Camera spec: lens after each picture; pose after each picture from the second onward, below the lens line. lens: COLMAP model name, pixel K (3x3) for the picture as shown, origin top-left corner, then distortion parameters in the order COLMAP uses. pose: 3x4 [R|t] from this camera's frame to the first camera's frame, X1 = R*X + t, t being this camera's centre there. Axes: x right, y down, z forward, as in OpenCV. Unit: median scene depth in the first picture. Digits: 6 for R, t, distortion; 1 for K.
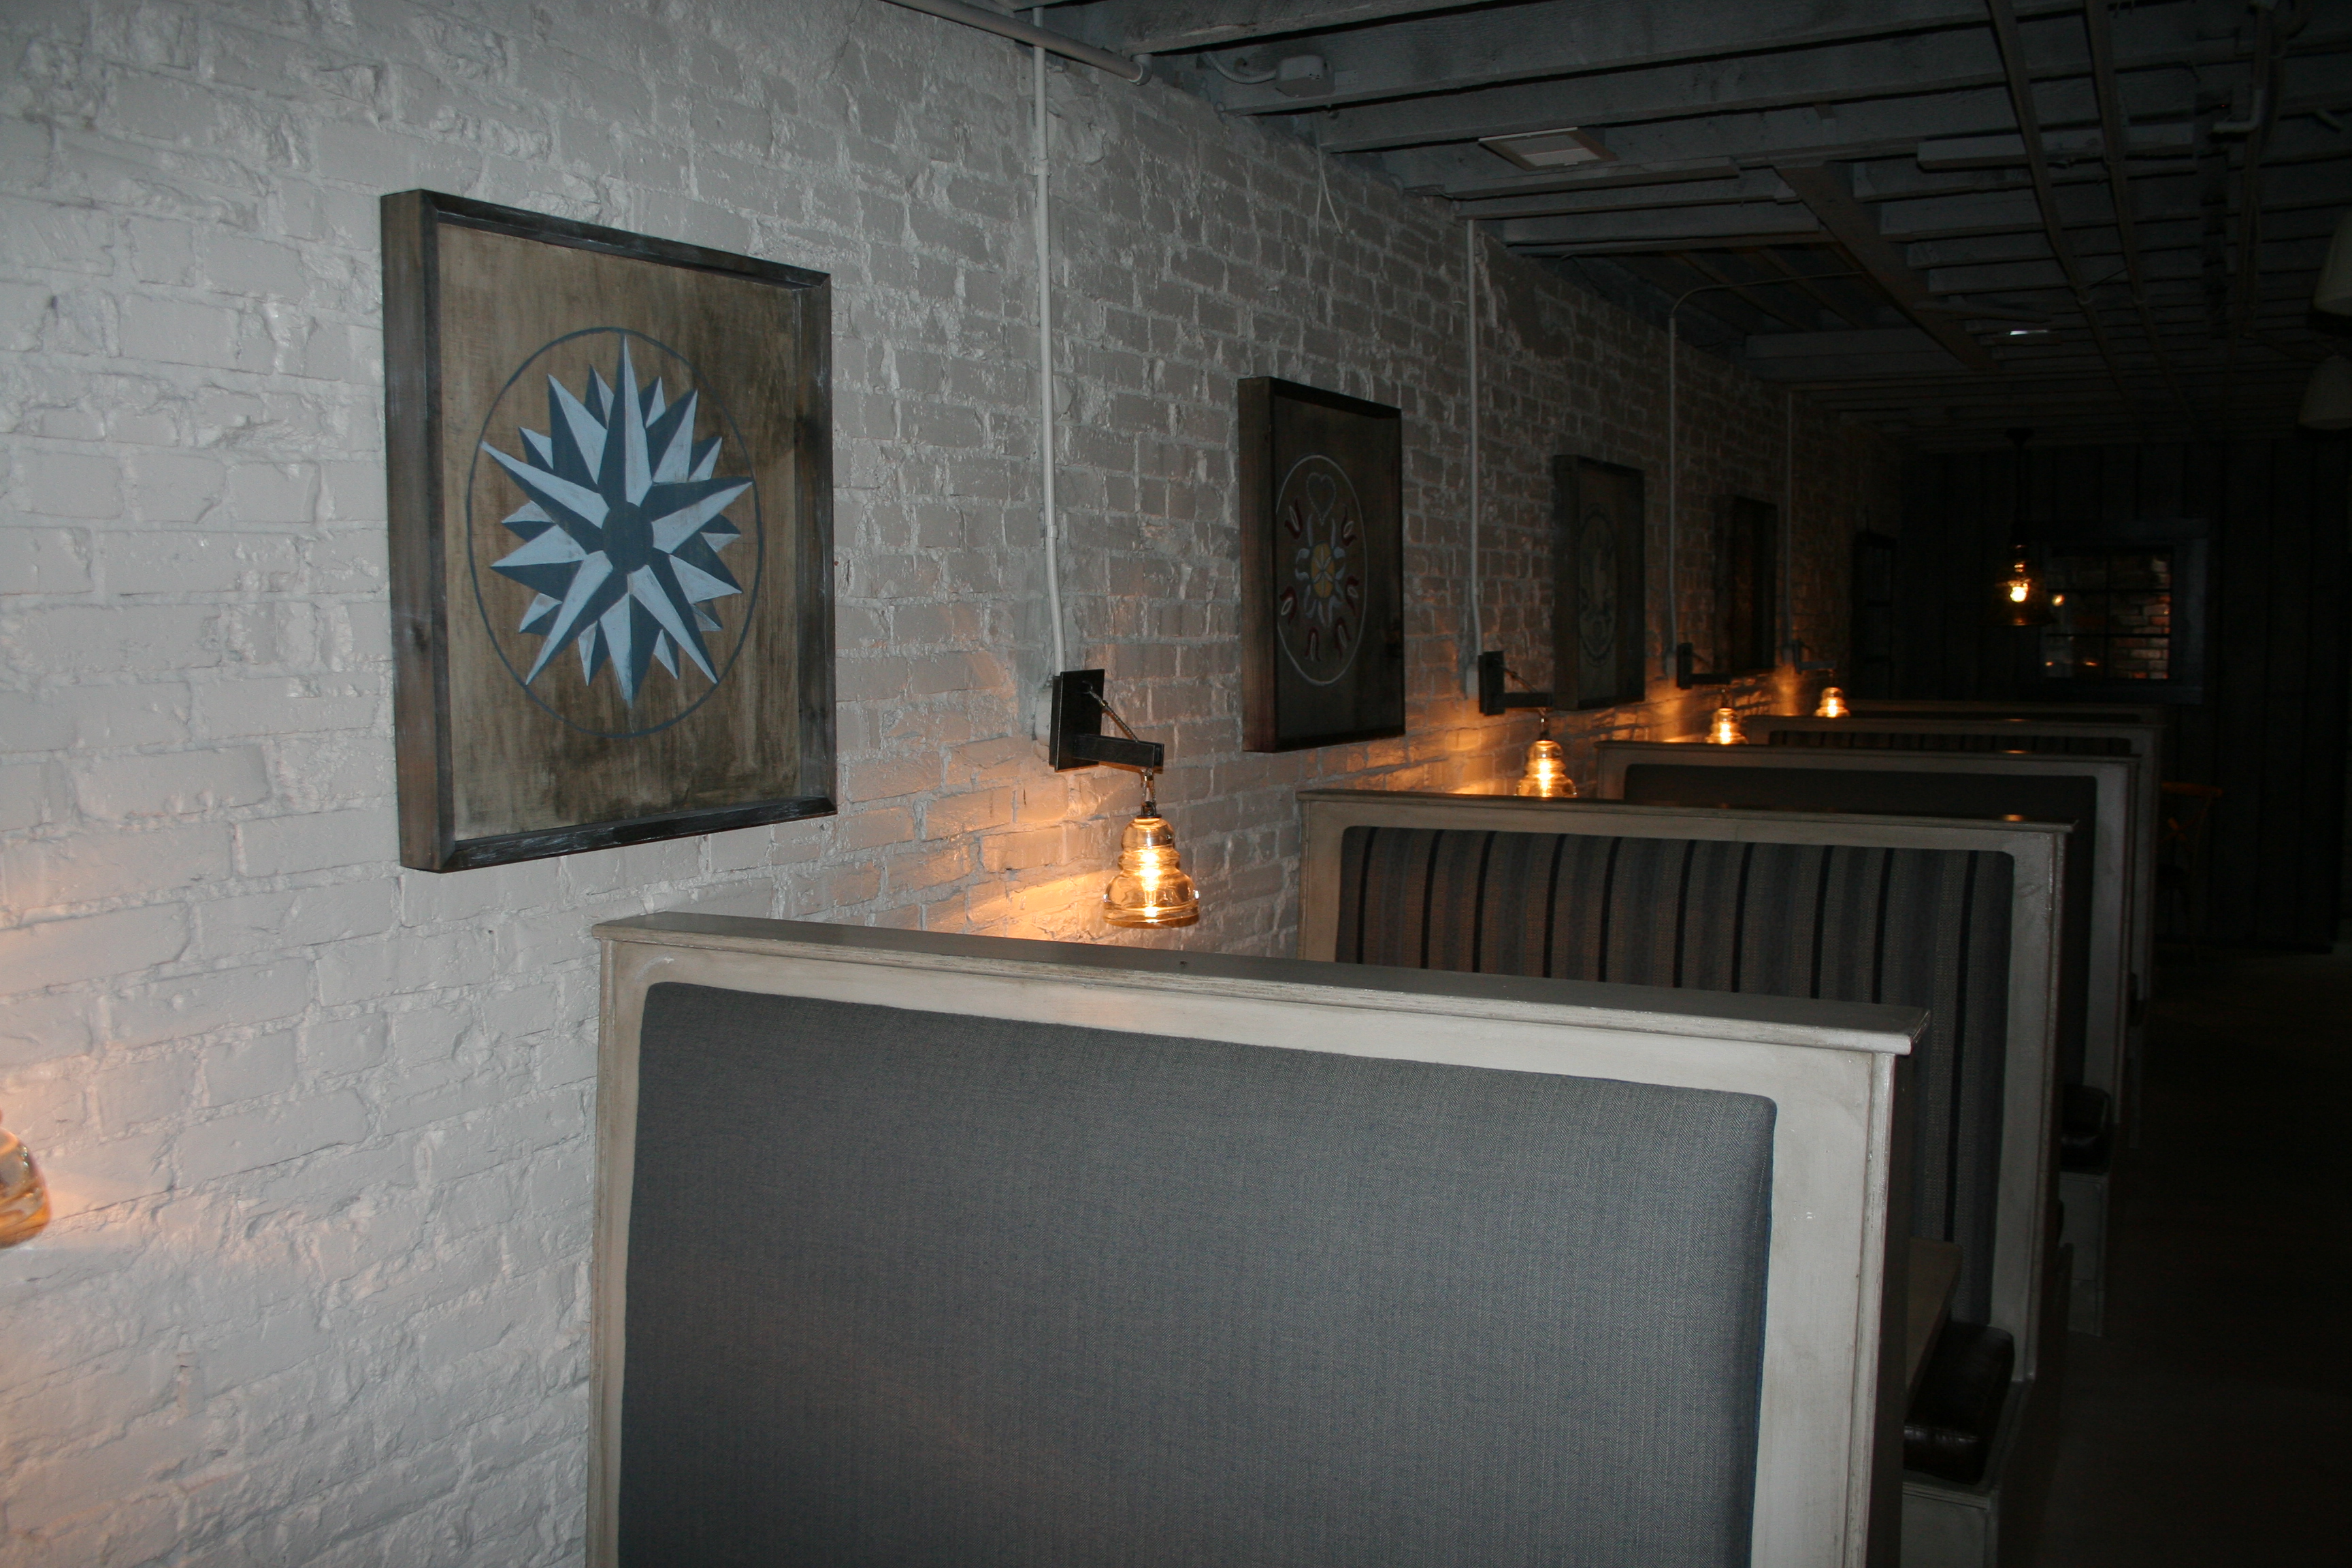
lens RADIAL K [[2021.5, 0, 1169.0], [0, 2021.5, 786.1], [0, 0, 1]] dist [-0.097208, 0.062642]
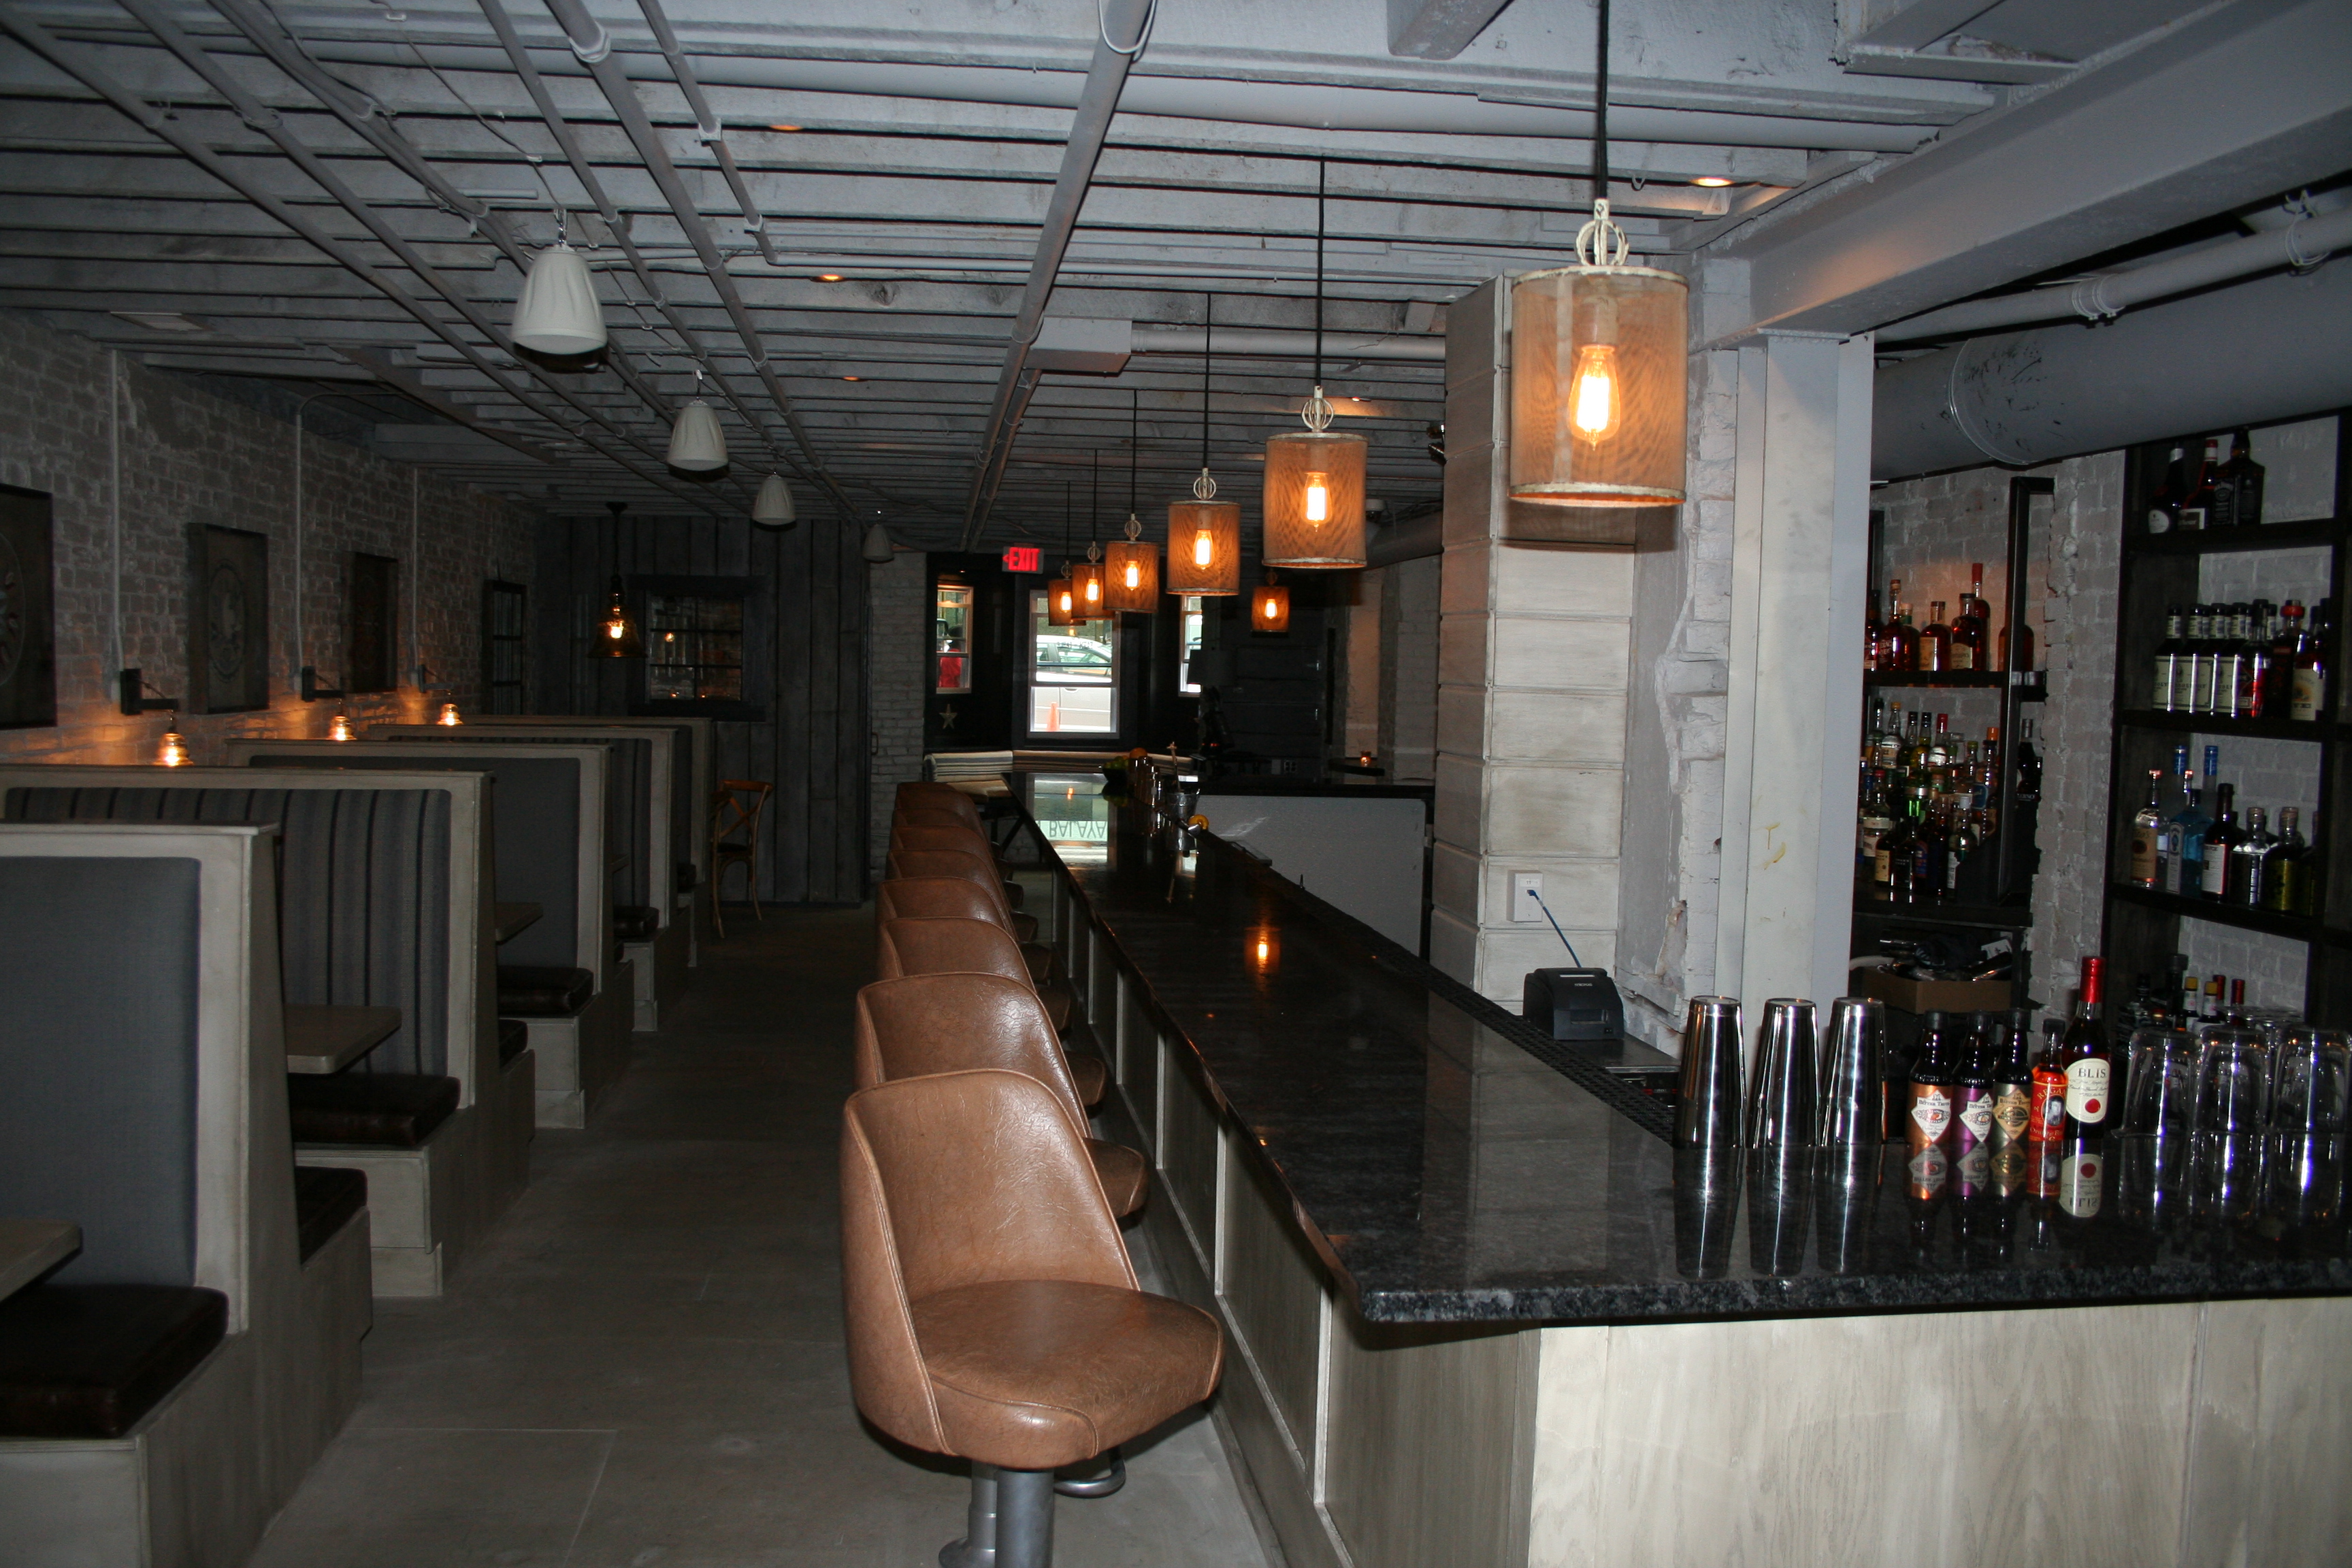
lens RADIAL K [[2021.5, 0, 1175.7], [0, 2021.5, 778.7], [0, 0, 1]] dist [-0.097208, 0.062642]
pose [[0.820667, -0.010865, 0.571303, -0.022851], [0.021659, 0.999692, -0.012101, 0.037147], [-0.570996, 0.022304, 0.820650, -0.474449]]
